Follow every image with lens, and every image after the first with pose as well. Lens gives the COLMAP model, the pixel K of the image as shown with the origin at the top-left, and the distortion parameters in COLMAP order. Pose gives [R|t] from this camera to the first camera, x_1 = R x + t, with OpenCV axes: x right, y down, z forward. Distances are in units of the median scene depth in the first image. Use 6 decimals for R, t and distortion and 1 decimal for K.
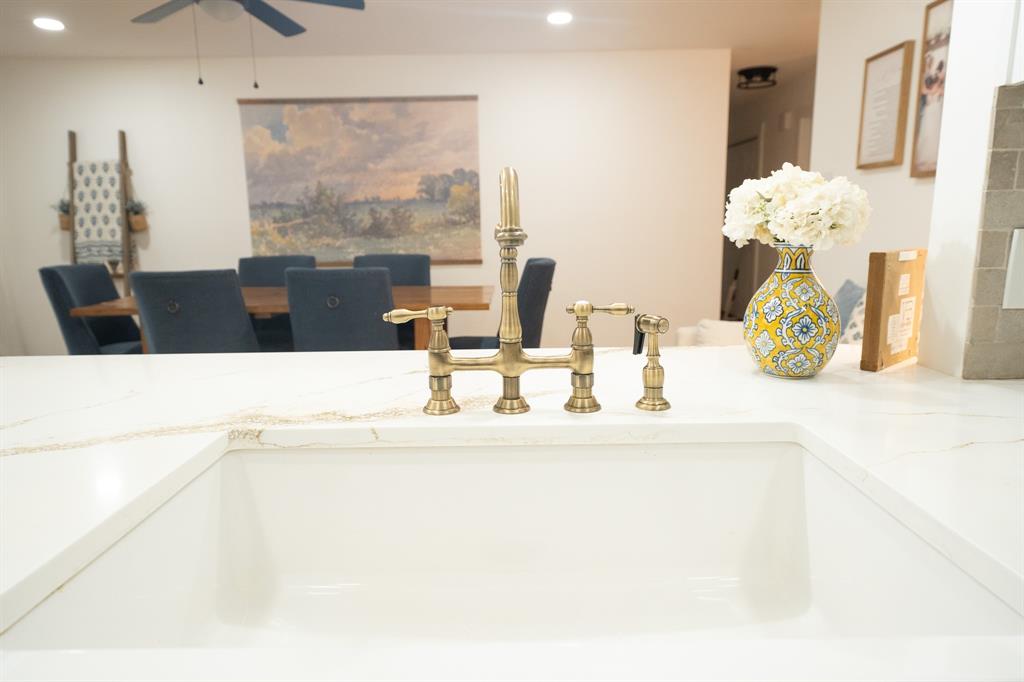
lens RADIAL K [[669.2, 0, 512.0], [0, 669.2, 341.0], [0, 0, 1]] dist [0.049177, 0.000355]
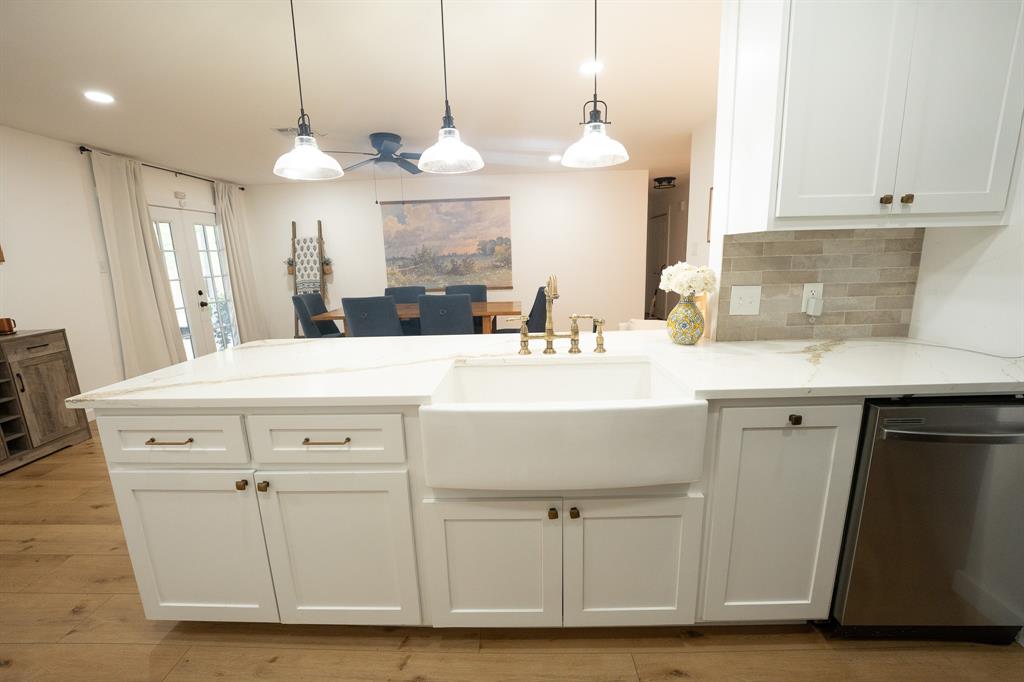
lens RADIAL K [[413.2, 0, 512.0], [0, 413.2, 341.0], [0, 0, 1]] dist [-0.000971, -0.000200]
pose [[0.999606, -0.009476, -0.026432, -0.018519], [0.010038, 0.999725, 0.021213, 0.002263], [0.026224, -0.021470, 0.999426, -0.122516]]
